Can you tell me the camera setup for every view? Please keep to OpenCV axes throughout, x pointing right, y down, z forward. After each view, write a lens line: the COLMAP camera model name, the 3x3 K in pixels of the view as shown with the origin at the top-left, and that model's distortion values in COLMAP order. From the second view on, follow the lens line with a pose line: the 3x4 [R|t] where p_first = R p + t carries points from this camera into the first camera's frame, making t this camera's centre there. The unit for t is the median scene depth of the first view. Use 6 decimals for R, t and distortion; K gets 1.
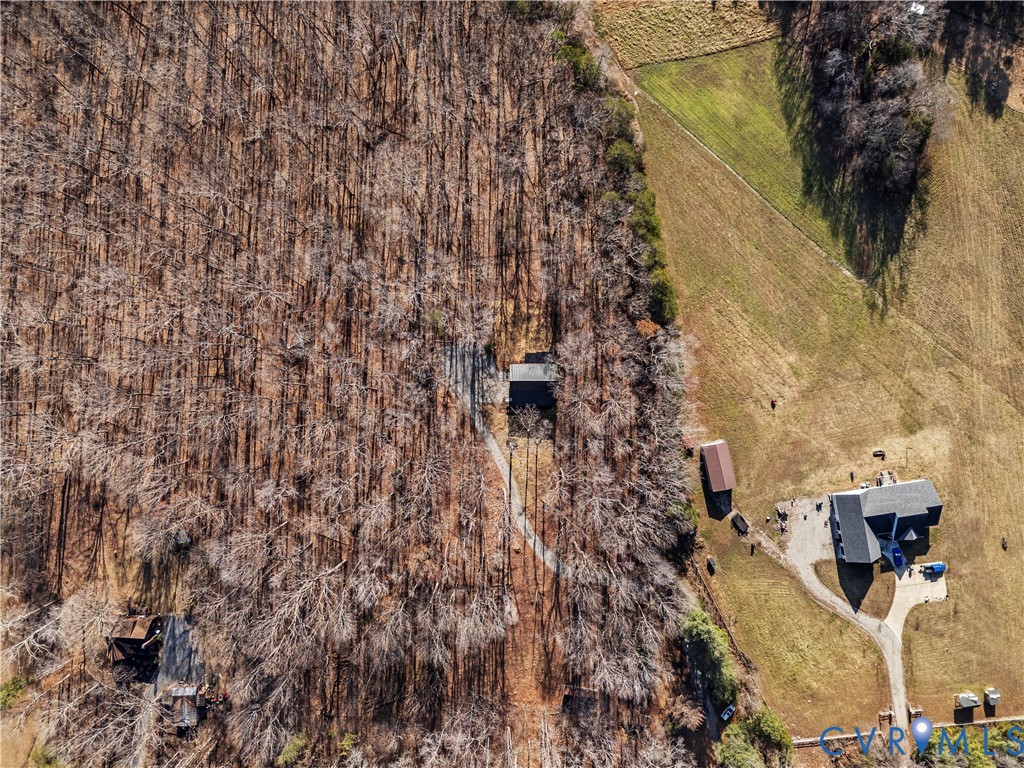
lens RADIAL K [[712.0, 0, 512.0], [0, 712.0, 384.0], [0, 0, 1]] dist [0.002108, 0.000330]
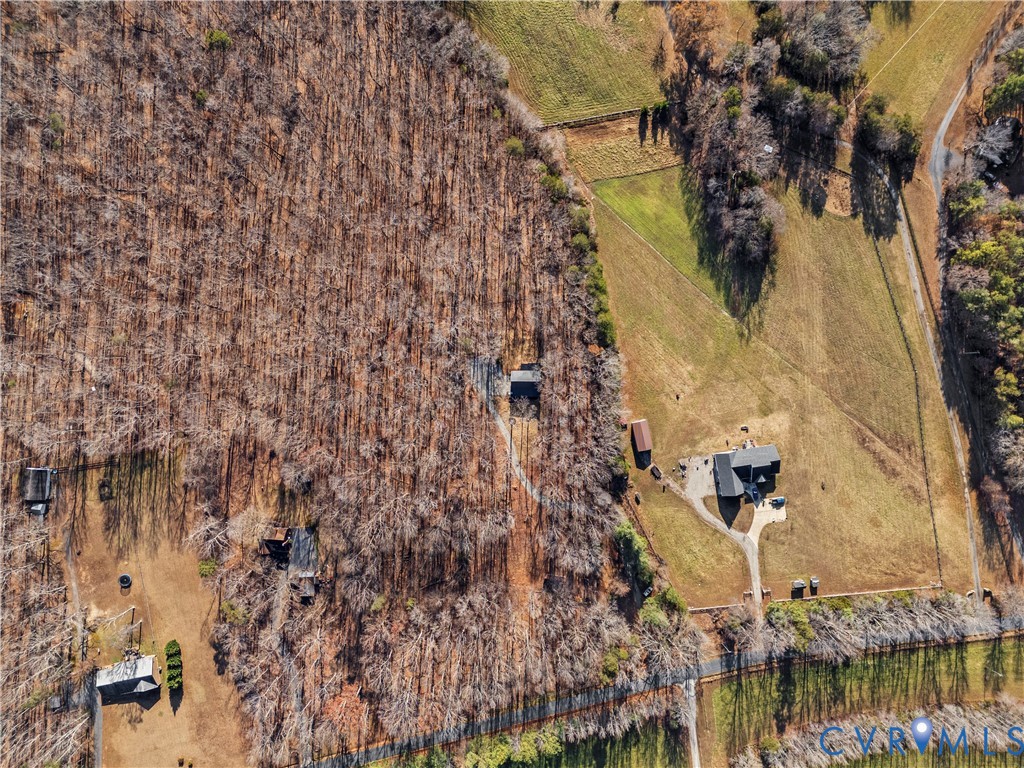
lens RADIAL K [[712.0, 0, 512.0], [0, 712.0, 384.0], [0, 0, 1]] dist [0.002108, 0.000330]
pose [[0.999987, 0.005036, 0.000128, -0.001292], [-0.005036, 0.999987, -0.000717, 0.002817], [-0.000132, 0.000716, 1.000000, -0.586768]]
